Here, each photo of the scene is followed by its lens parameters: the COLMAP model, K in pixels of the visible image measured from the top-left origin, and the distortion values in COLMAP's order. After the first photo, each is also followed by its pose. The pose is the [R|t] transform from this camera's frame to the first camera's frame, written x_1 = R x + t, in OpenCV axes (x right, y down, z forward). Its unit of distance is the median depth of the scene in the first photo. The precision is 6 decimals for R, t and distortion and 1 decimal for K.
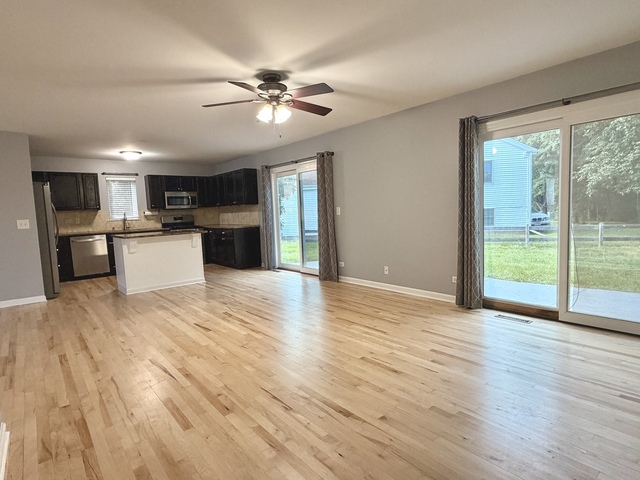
lens RADIAL K [[344.4, 0, 319.4], [0, 344.4, 239.1], [0, 0, 1]] dist [-0.002473, -0.000570]
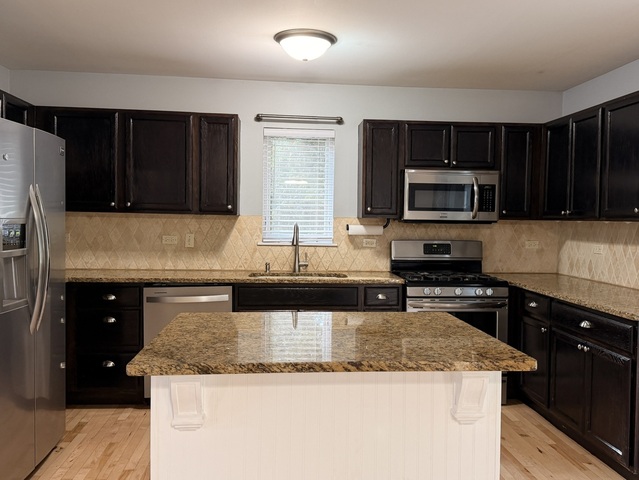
lens RADIAL K [[627.7, 0, 323.3], [0, 627.7, 250.4], [0, 0, 1]] dist [0.078336, 0.000000]
pose [[0.820677, 0.084455, -0.565117, -0.158703], [-0.098836, 0.995090, 0.005181, -0.053209], [0.562780, 0.051602, 0.824995, 0.446953]]
